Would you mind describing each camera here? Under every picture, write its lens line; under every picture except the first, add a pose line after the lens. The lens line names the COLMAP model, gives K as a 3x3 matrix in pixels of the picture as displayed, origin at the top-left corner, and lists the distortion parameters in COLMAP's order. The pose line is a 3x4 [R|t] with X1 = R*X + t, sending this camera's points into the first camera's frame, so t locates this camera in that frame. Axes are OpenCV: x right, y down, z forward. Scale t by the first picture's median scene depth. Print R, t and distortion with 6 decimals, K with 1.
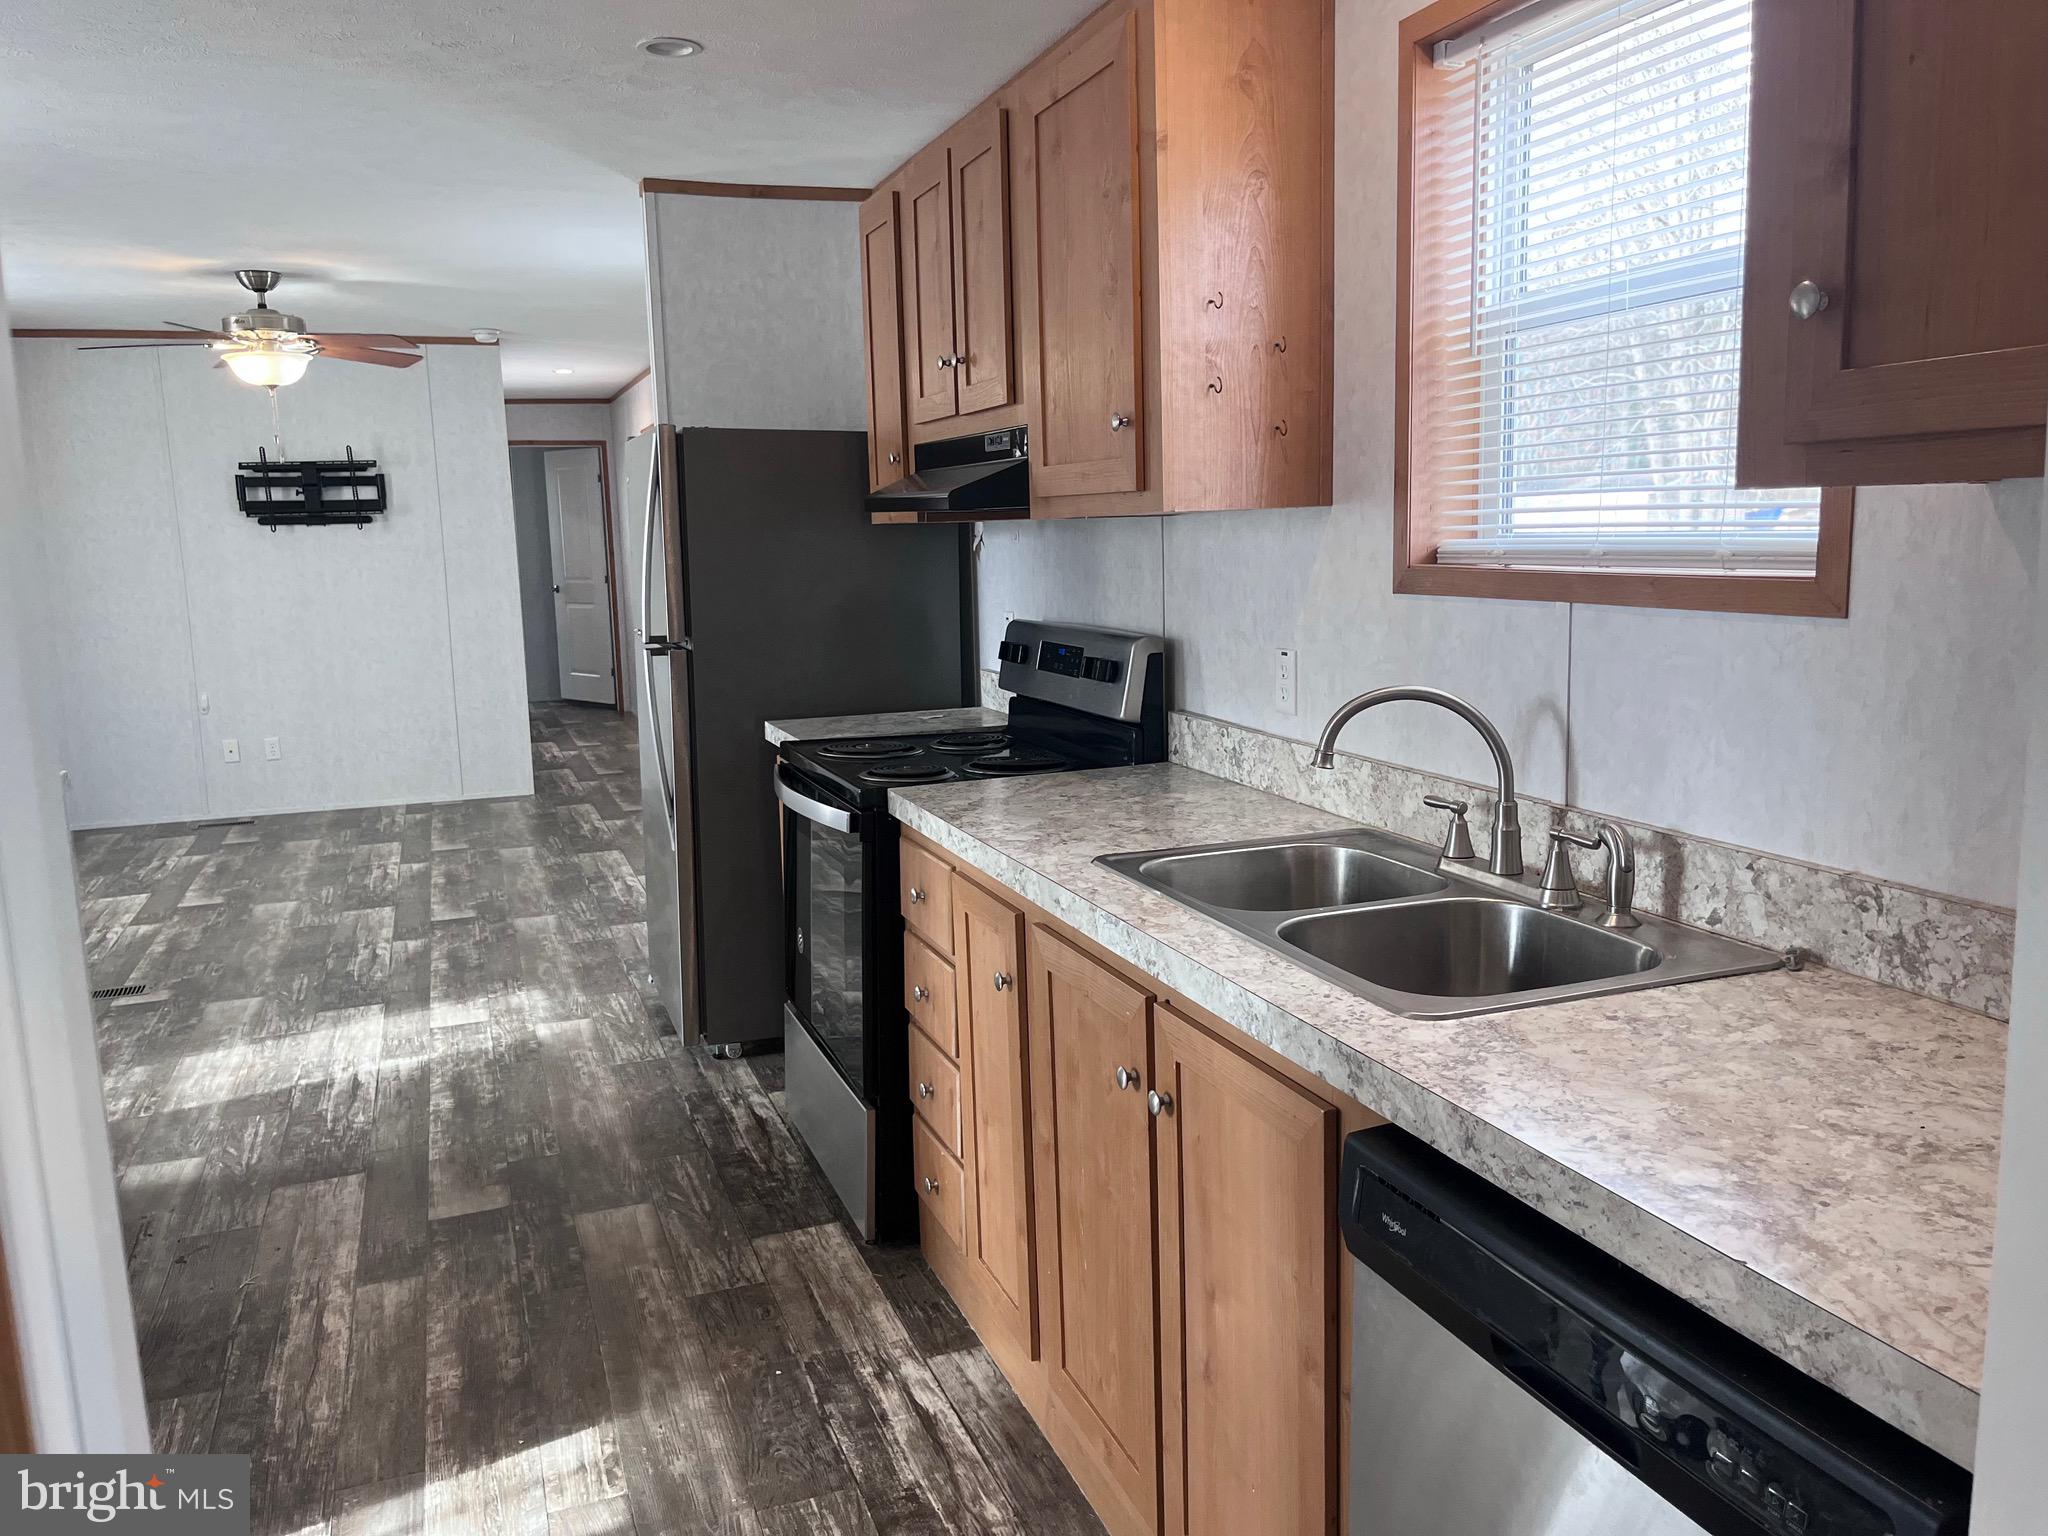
lens RADIAL K [[1563.3, 0, 1051.2], [0, 1563.3, 762.6], [0, 0, 1]] dist [0.048832, -0.048514]
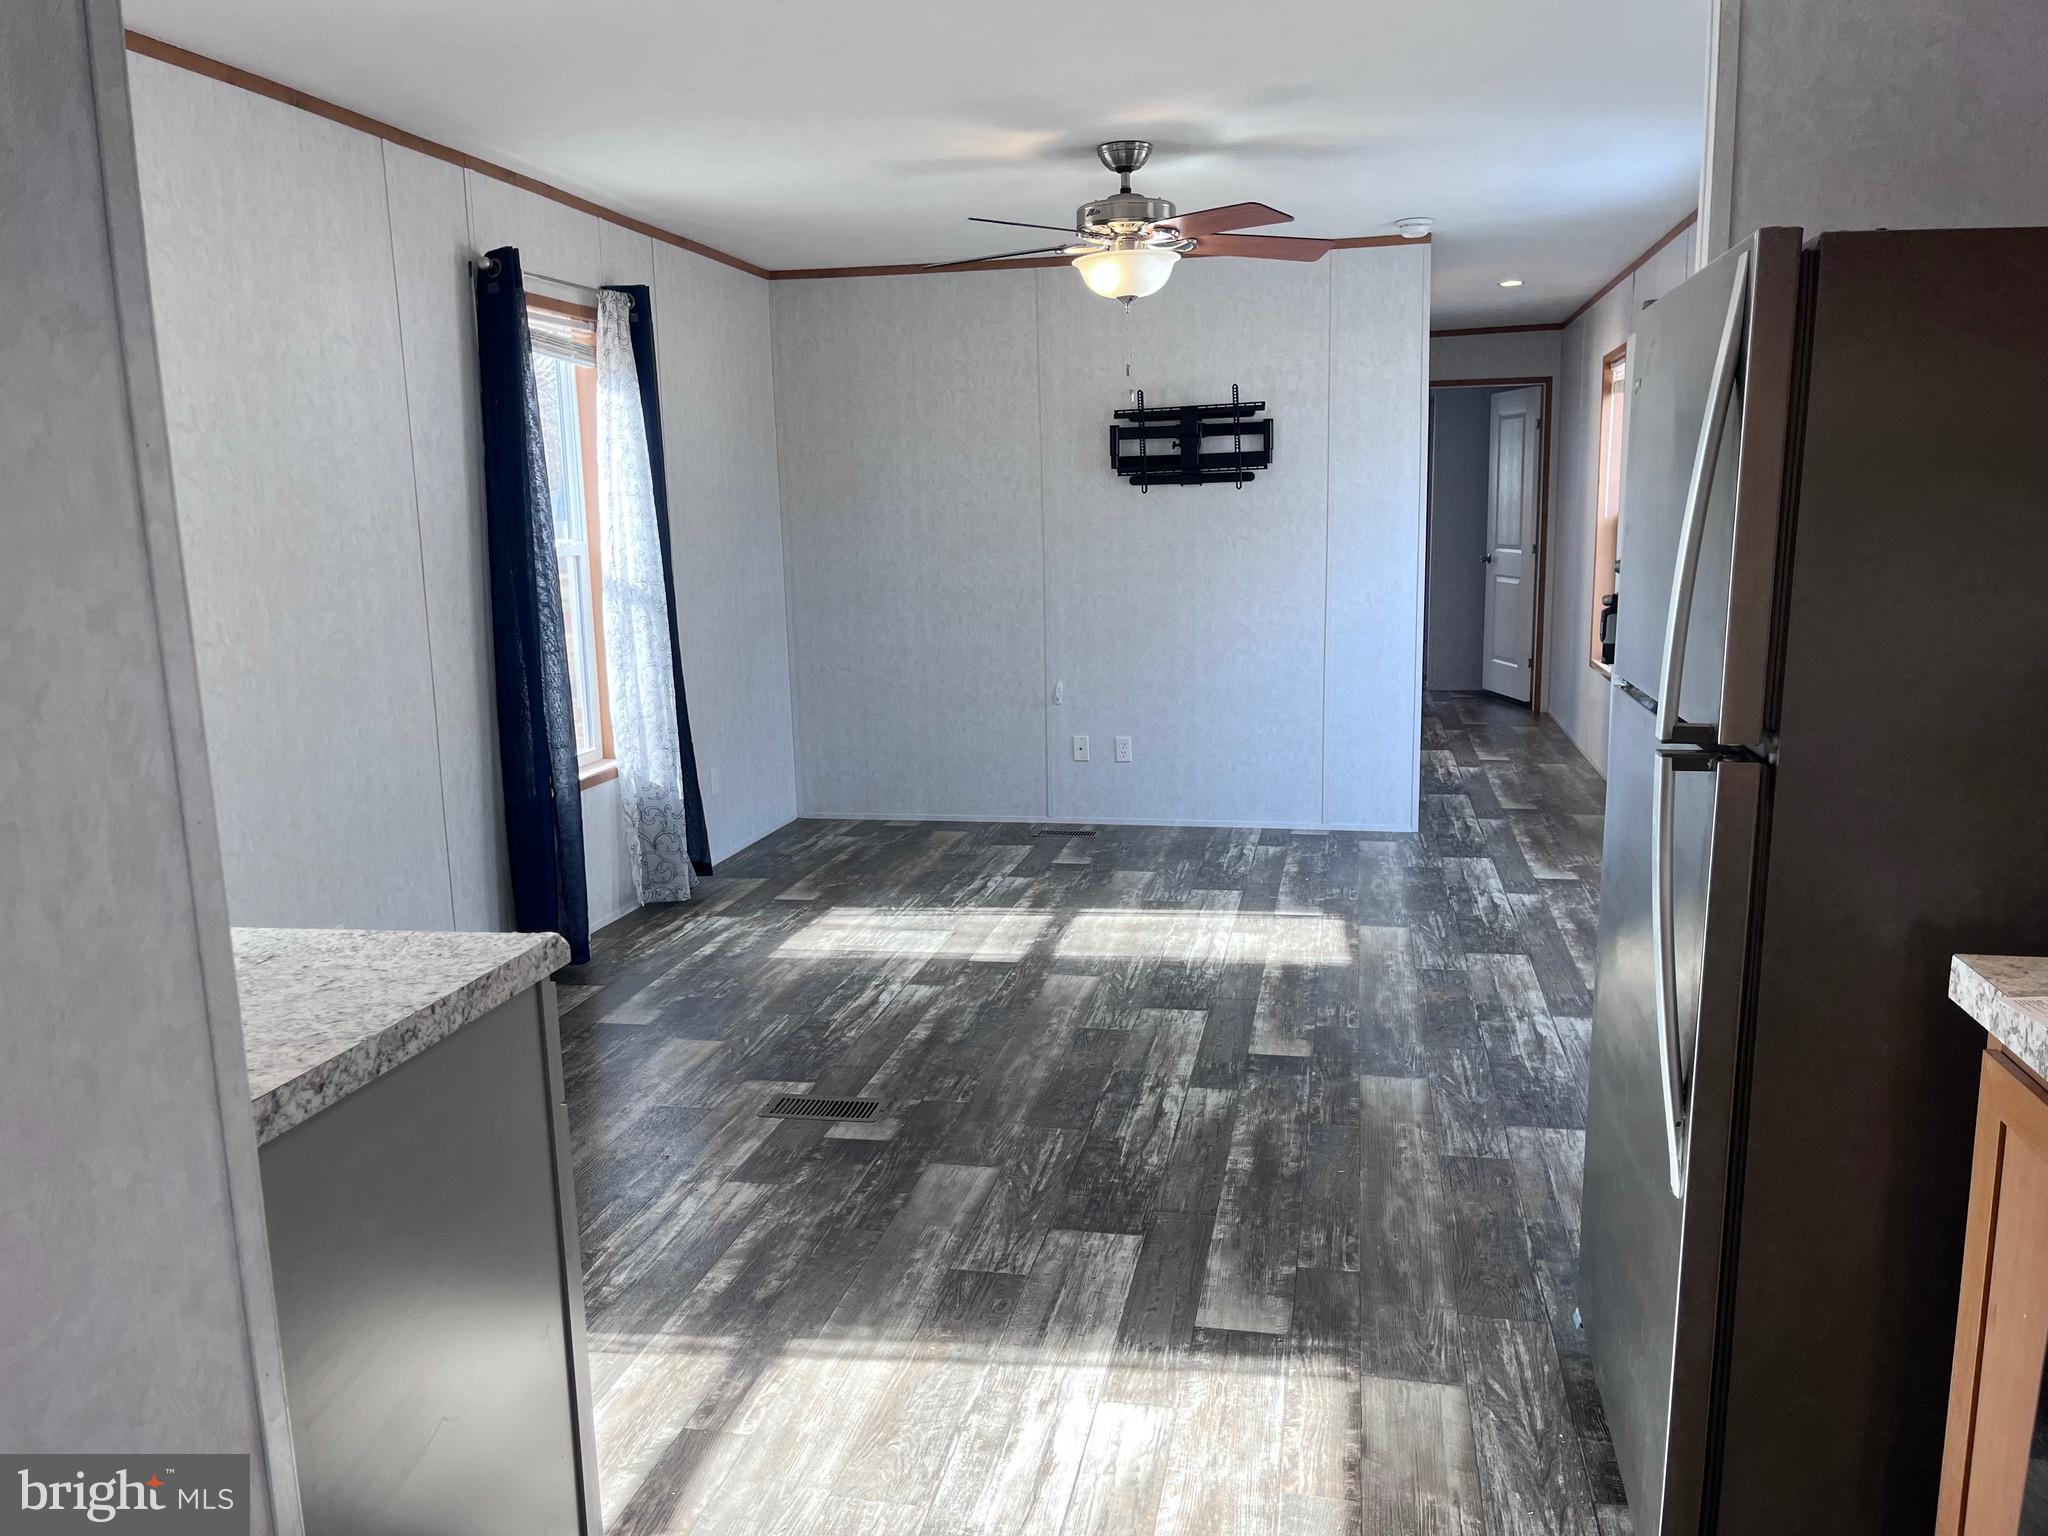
lens RADIAL K [[1563.3, 0, 991.4], [0, 1563.3, 780.1], [0, 0, 1]] dist [0.048832, -0.048514]
pose [[0.826861, 0.099380, -0.553557, -0.089682], [-0.078939, 0.995028, 0.060725, -0.040989], [0.556839, -0.006514, 0.830595, 0.279436]]
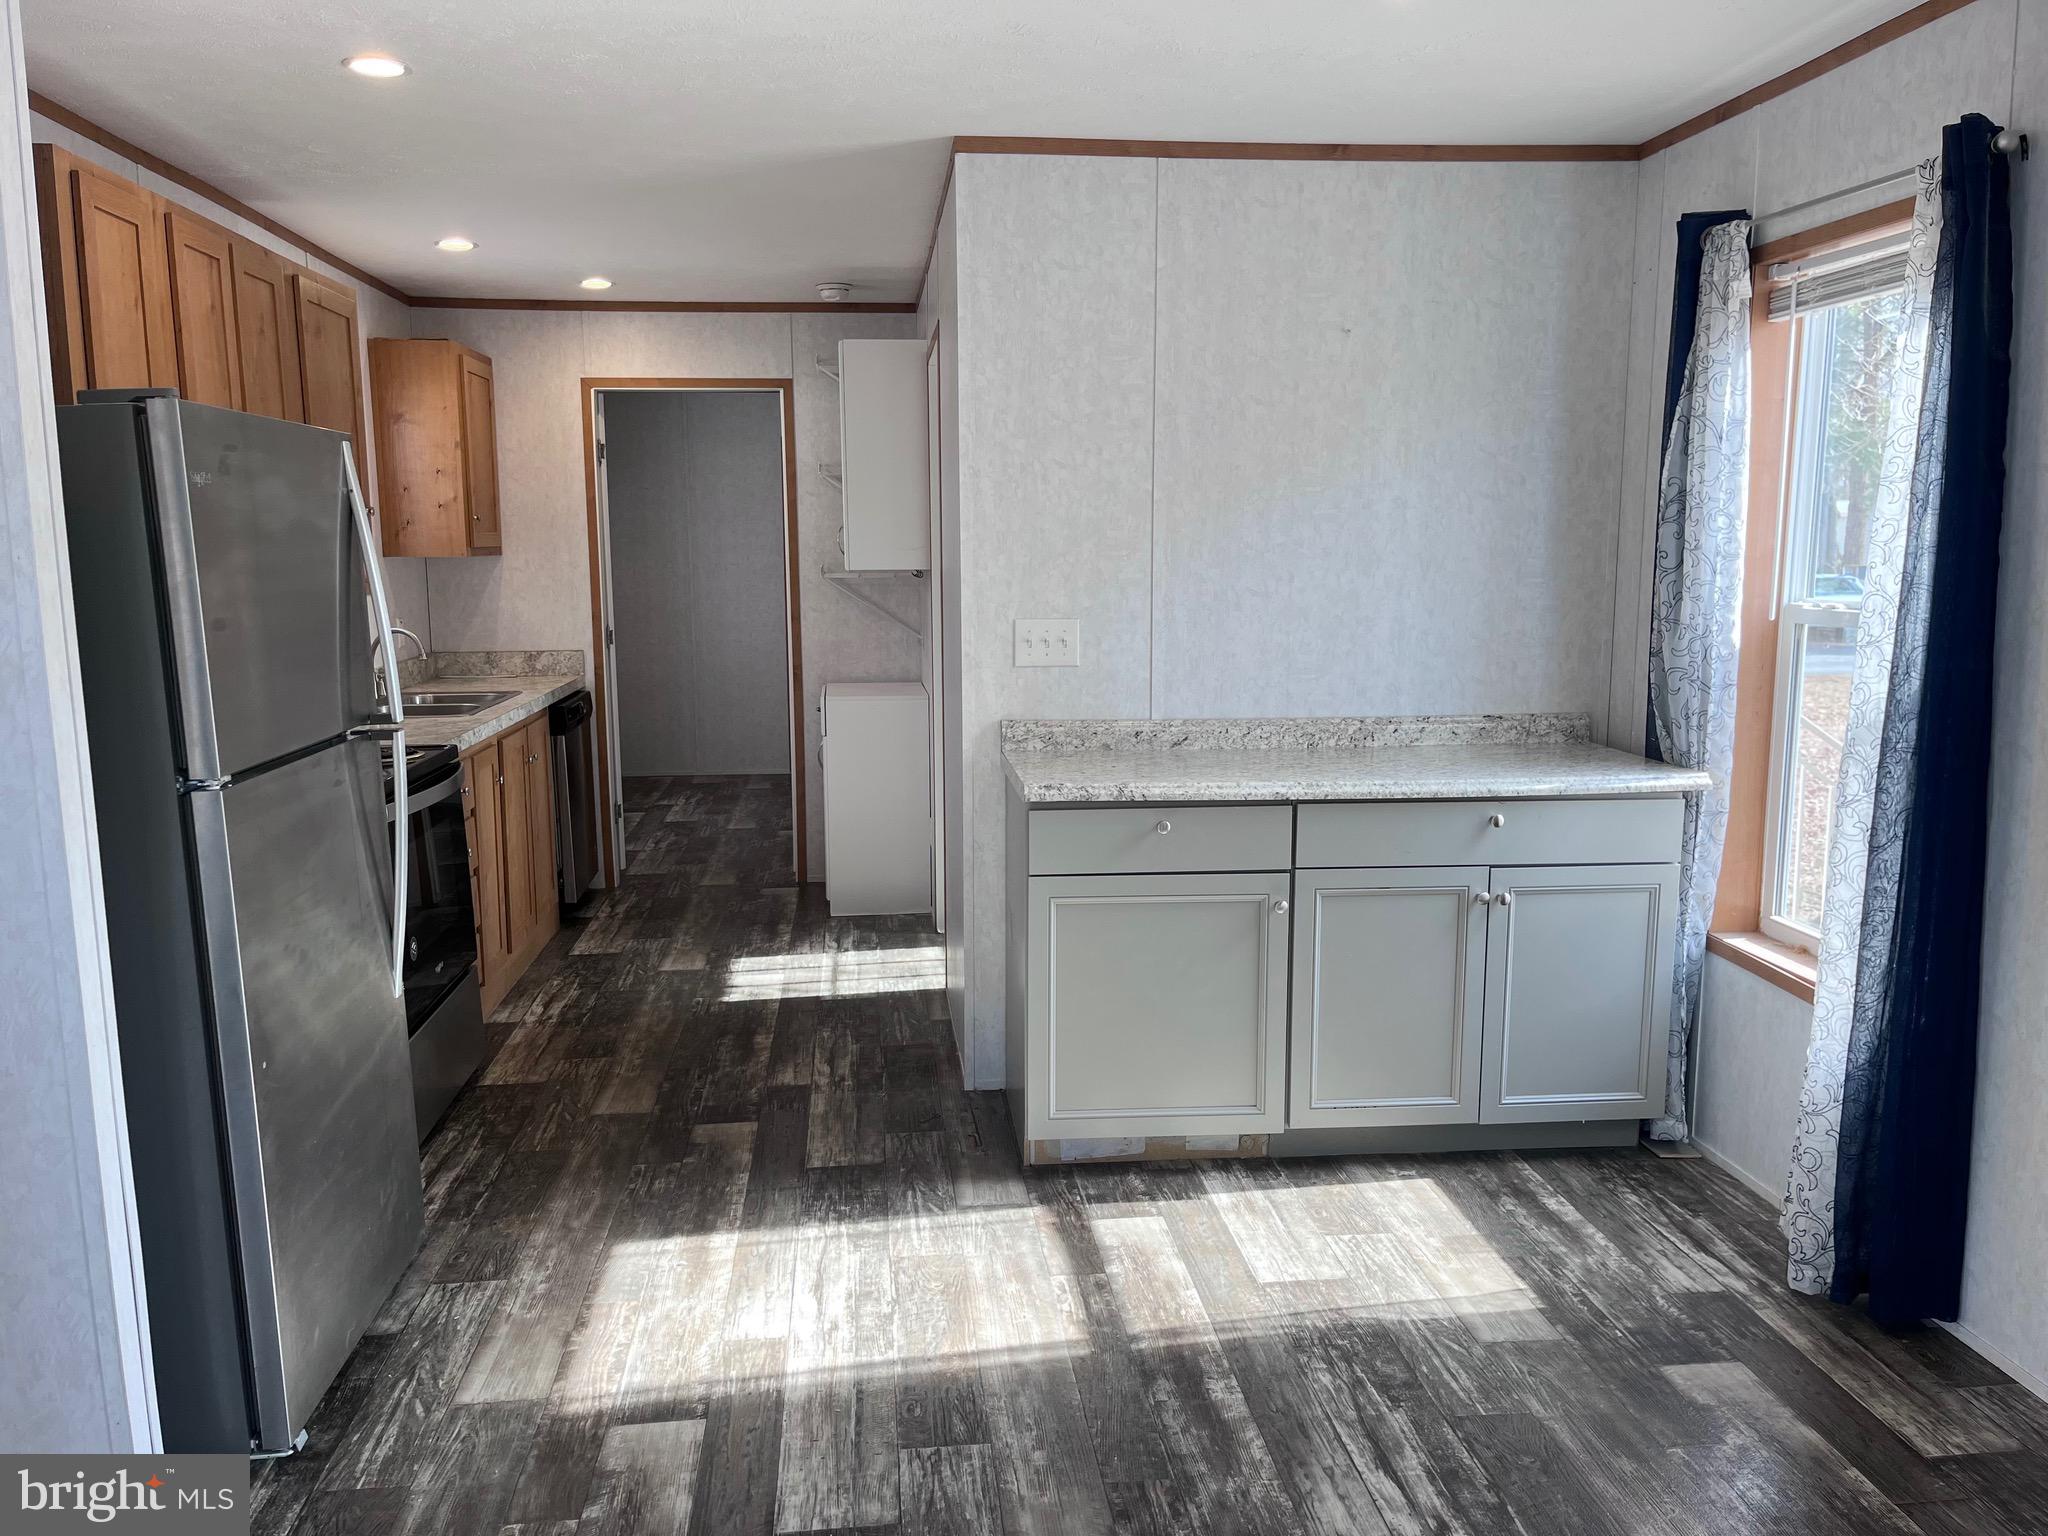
lens RADIAL K [[1563.3, 0, 1006.5], [0, 1563.3, 773.8], [0, 0, 1]] dist [0.048832, -0.048514]
pose [[-0.961314, -0.009318, 0.275296, -0.397584], [0.071388, 0.956852, 0.281669, -0.129804], [-0.266042, 0.290425, -0.919171, 0.866308]]
